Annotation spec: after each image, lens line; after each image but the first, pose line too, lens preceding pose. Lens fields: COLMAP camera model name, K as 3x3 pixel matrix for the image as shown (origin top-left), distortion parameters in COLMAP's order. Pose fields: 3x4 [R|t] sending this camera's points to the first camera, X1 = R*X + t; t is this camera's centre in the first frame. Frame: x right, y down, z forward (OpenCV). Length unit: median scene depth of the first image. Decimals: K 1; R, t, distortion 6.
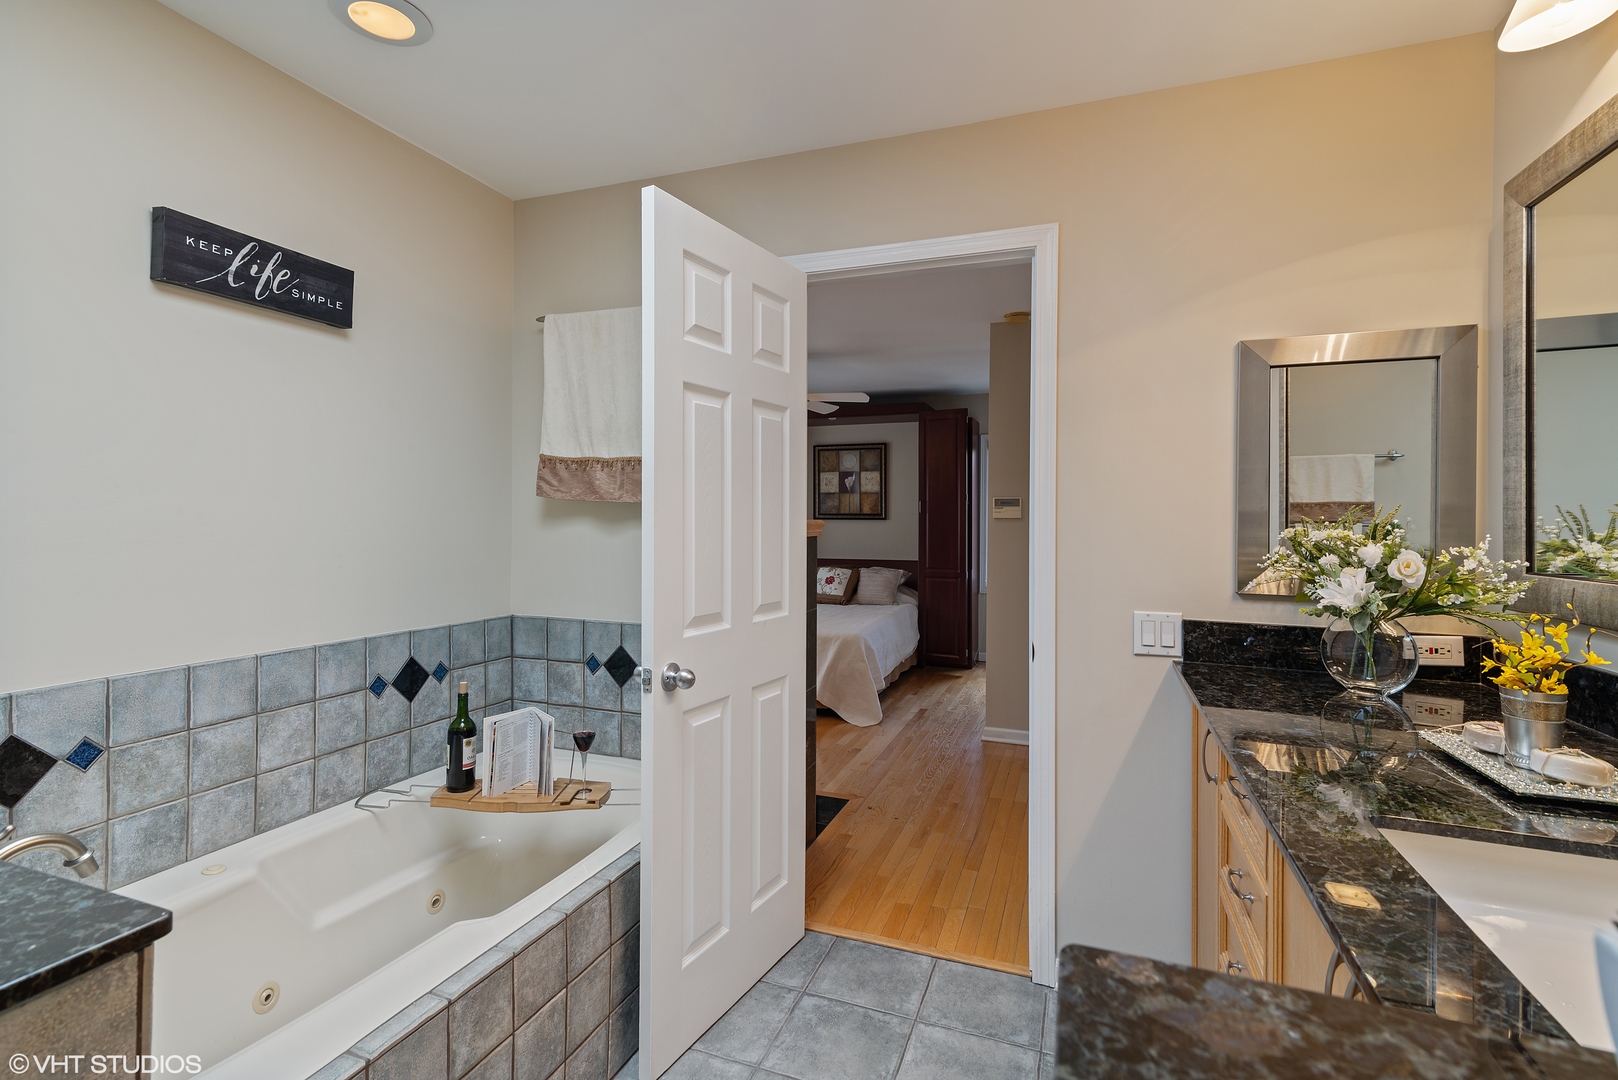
lens RADIAL K [[759.1, 0, 803.1], [0, 759.1, 523.9], [0, 0, 1]] dist [0.018196, -0.001078]
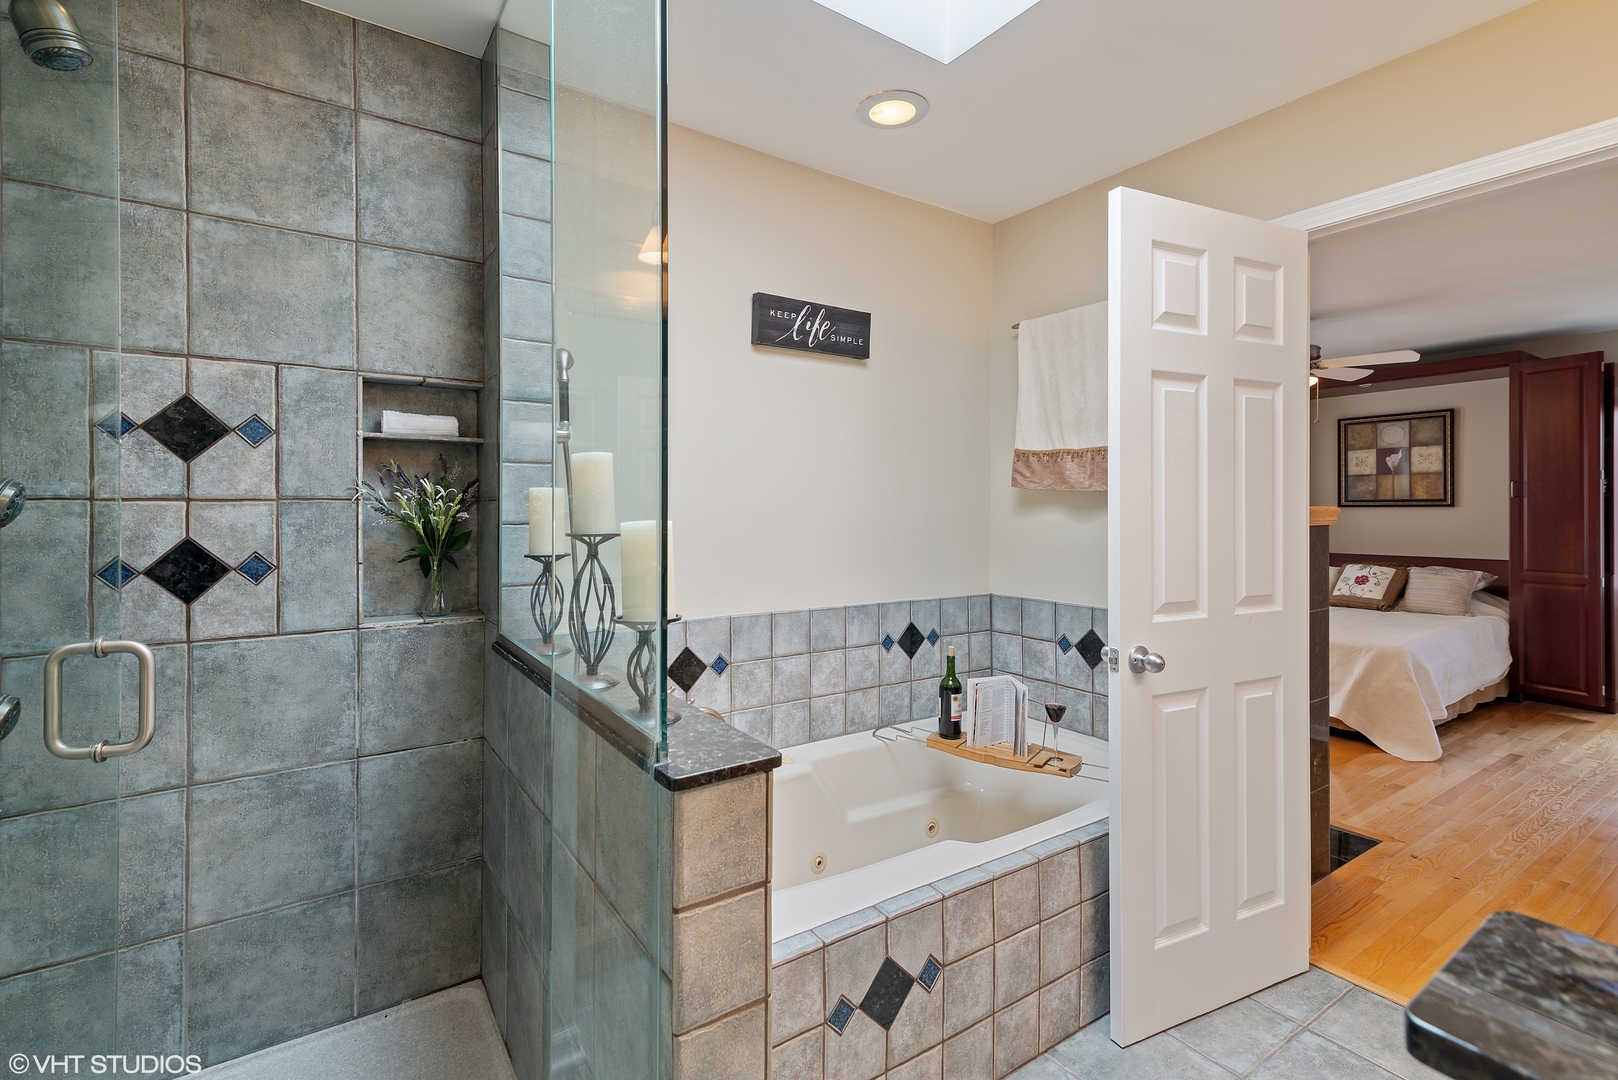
lens RADIAL K [[741.6, 0, 802.6], [0, 741.6, 512.7], [0, 0, 1]] dist [0.019992, -0.000606]
pose [[0.815600, -0.003754, -0.578604, 0.032484], [0.002454, 0.999992, -0.003029, 0.004310], [0.578611, 0.001050, 0.815603, -0.070097]]
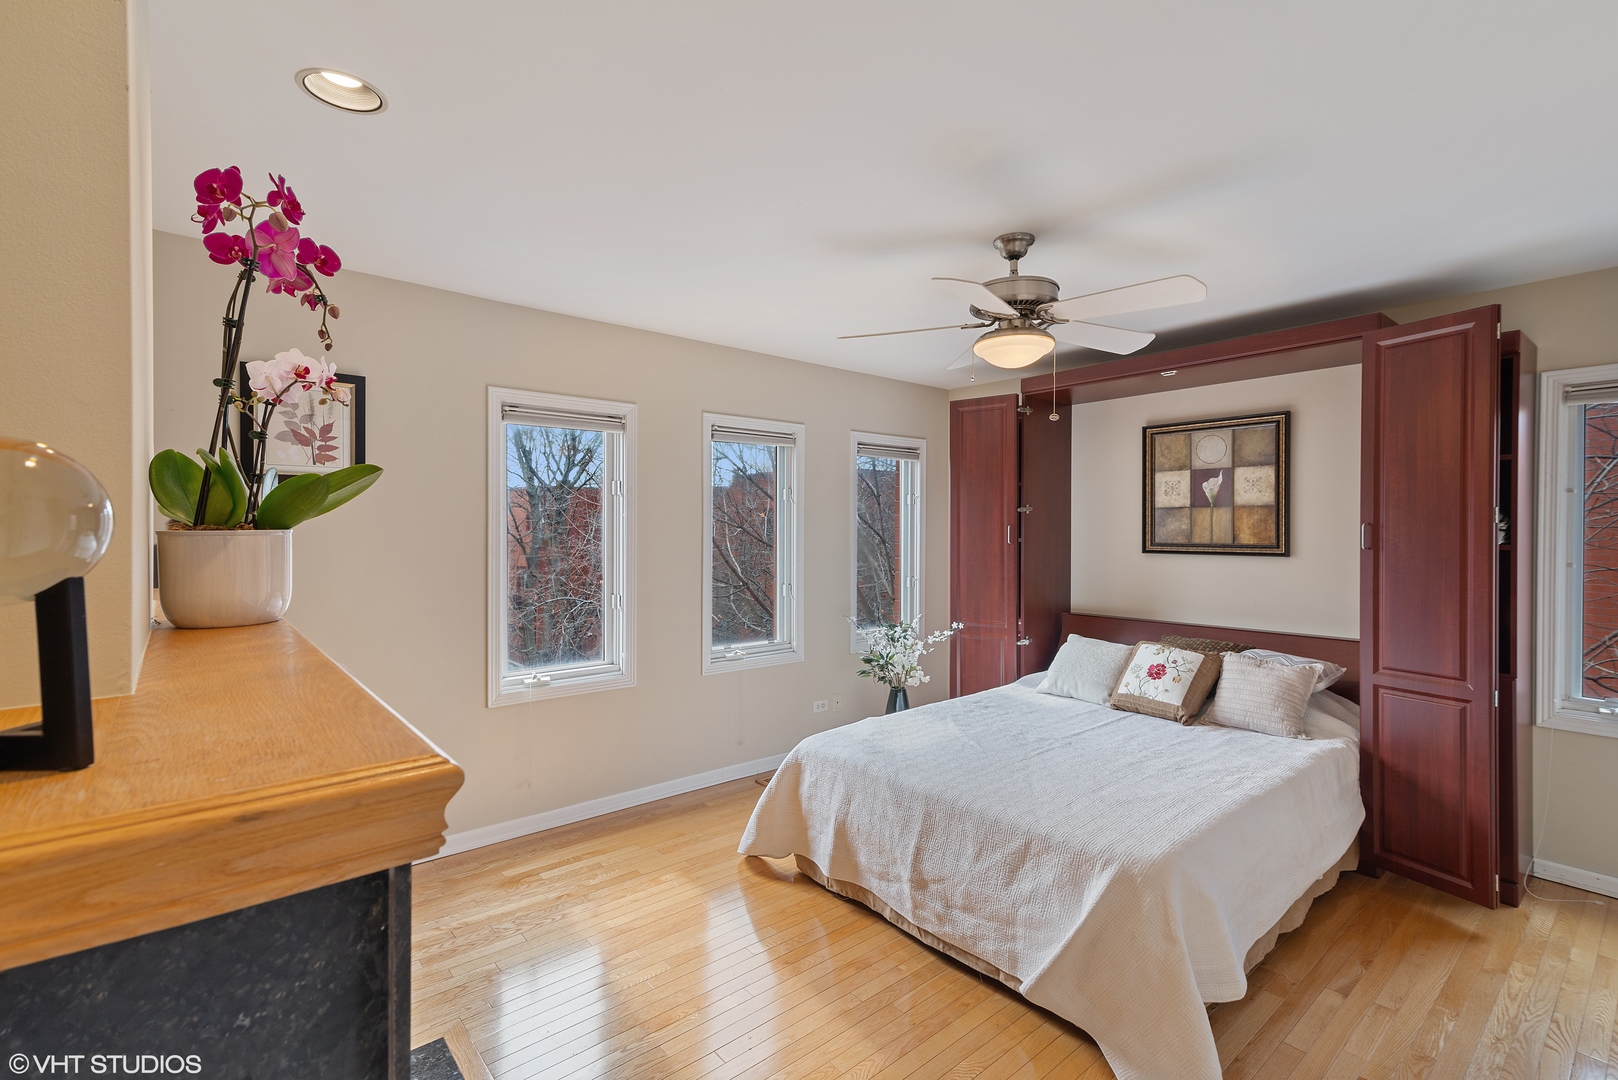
lens RADIAL K [[738.4, 0, 809.0], [0, 738.4, 540.0], [0, 0, 1]] dist [0.015617, -0.000149]
pose [[0.873539, 0.002690, -0.486747, 0.217232], [-0.000104, 0.999986, 0.005340, -0.062060], [0.486755, -0.004614, 0.873526, 1.216030]]
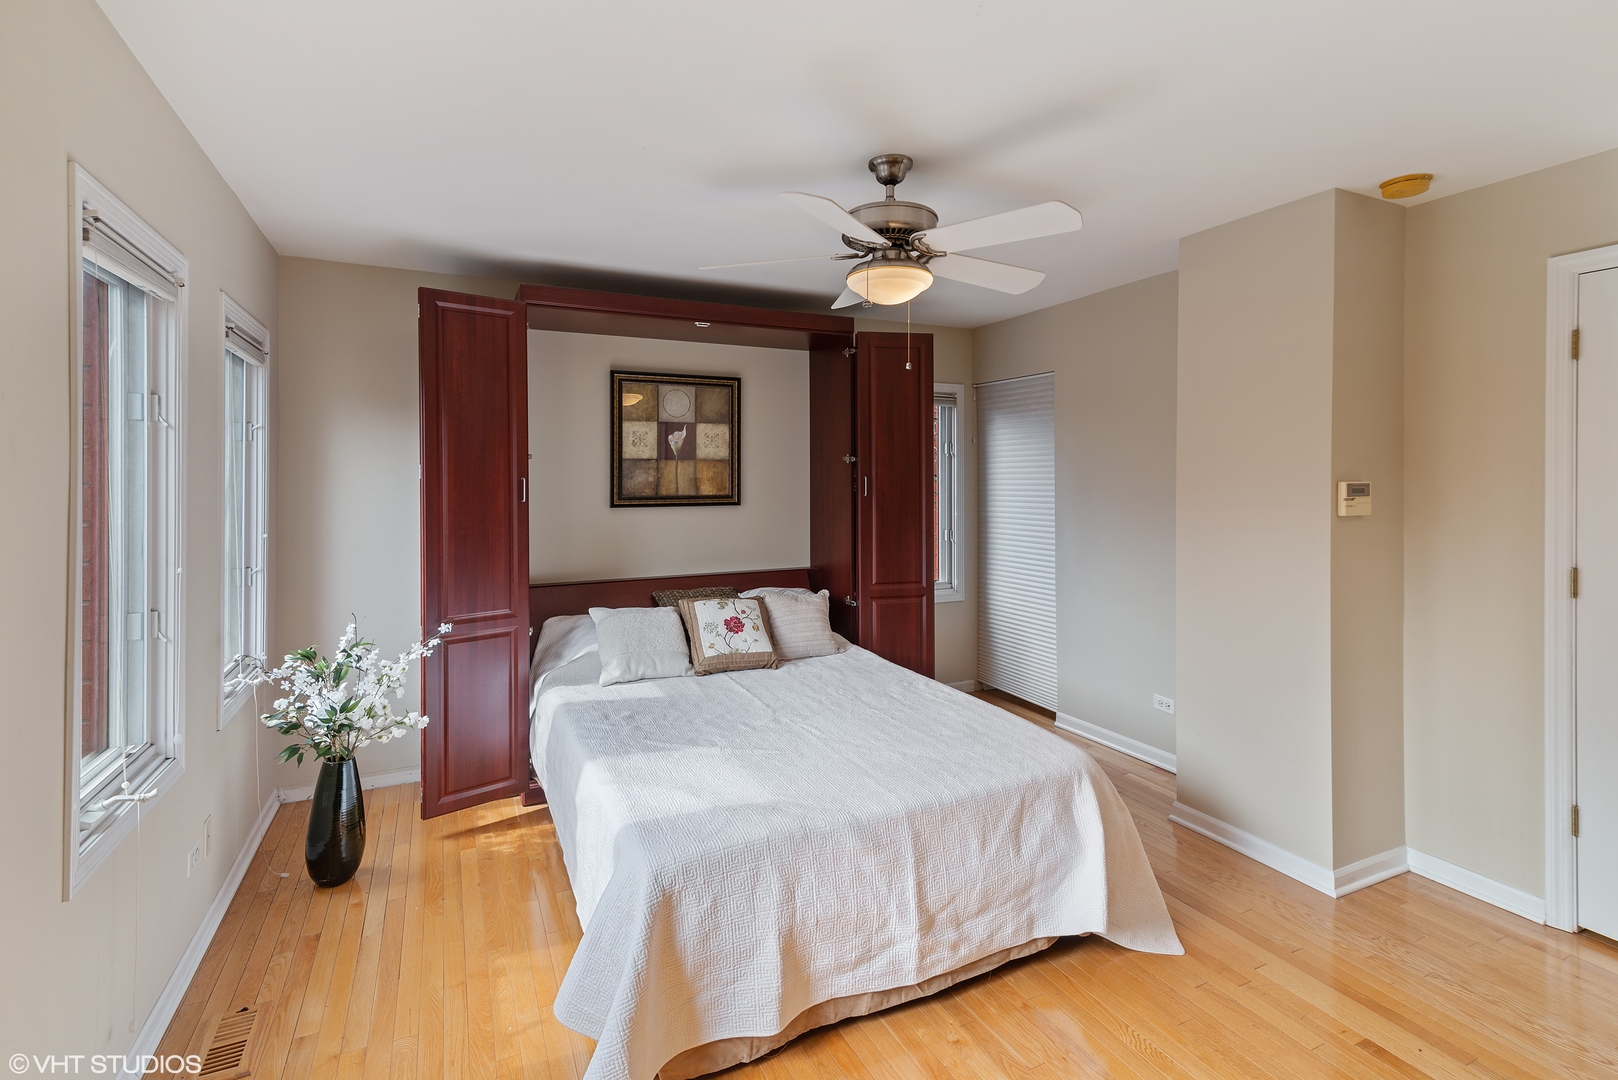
lens RADIAL K [[752.0, 0, 806.7], [0, 752.0, 483.2], [0, 0, 1]] dist [0.022334, -0.000088]
pose [[0.686665, -0.013168, 0.726855, -0.900933], [0.012557, 0.999902, 0.006252, -0.080942], [-0.726866, 0.004834, 0.686763, 1.724201]]
